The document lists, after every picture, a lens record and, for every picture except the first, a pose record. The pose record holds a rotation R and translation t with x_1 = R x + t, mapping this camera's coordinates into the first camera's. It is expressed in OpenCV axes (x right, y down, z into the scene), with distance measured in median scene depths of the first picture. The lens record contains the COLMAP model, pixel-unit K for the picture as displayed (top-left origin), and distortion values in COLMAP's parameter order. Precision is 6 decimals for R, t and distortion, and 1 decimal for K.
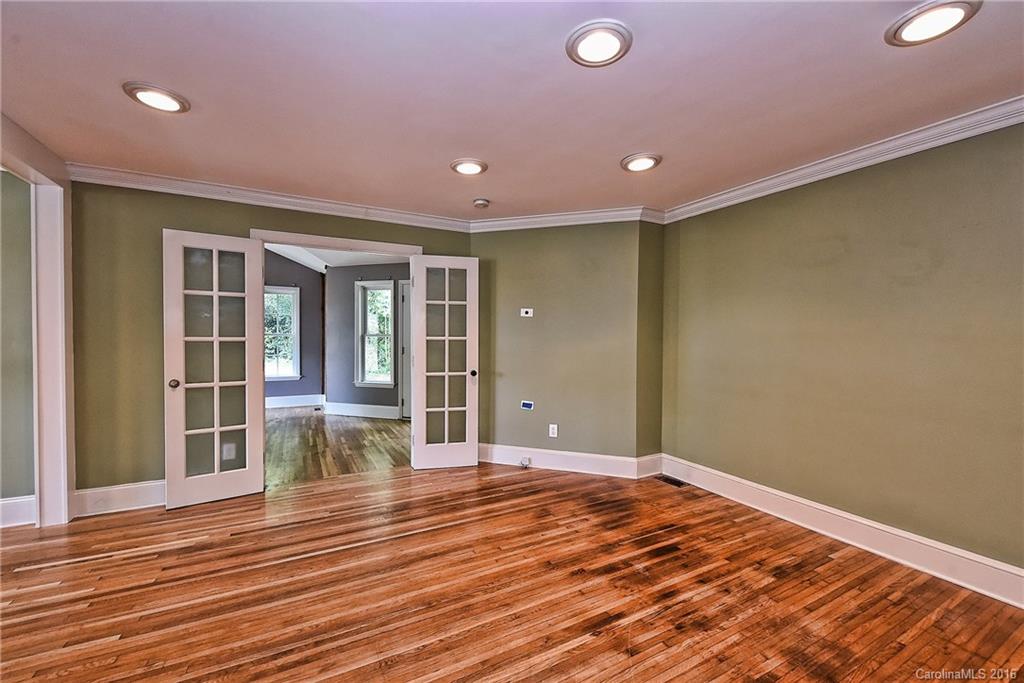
lens RADIAL K [[425.7, 0, 514.2], [0, 425.7, 339.4], [0, 0, 1]] dist [0.004173, -0.000535]
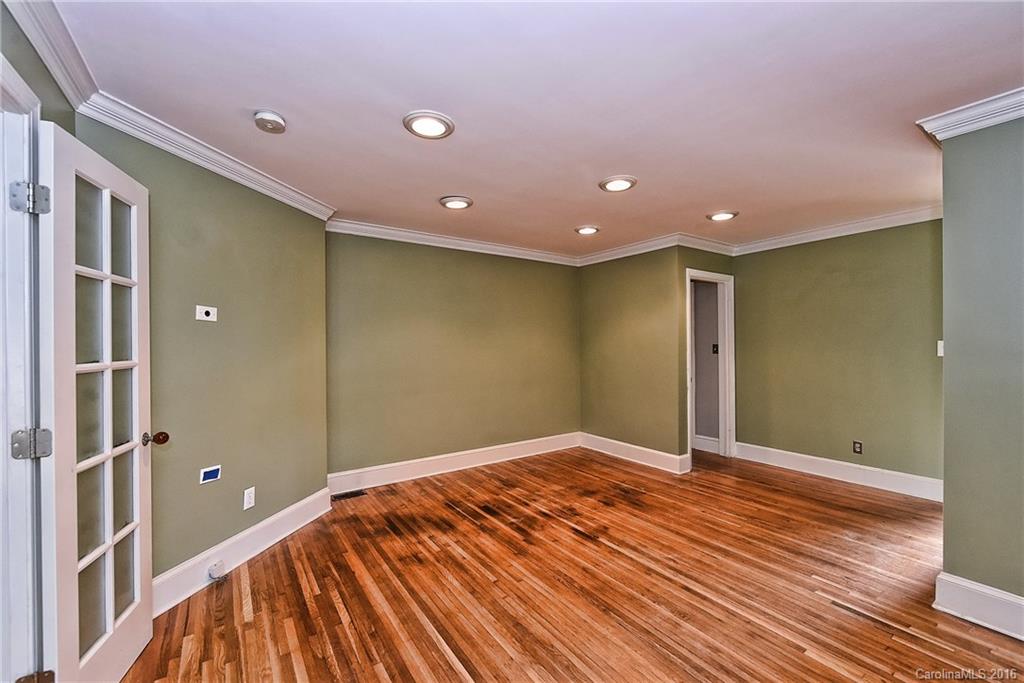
lens RADIAL K [[425.7, 0, 514.5], [0, 425.7, 340.7], [0, 0, 1]] dist [0.004173, -0.000535]
pose [[-0.126020, -0.001241, 0.992027, -0.925186], [0.016098, 0.999865, 0.003296, -0.033726], [-0.991897, 0.016385, -0.125983, 1.029871]]
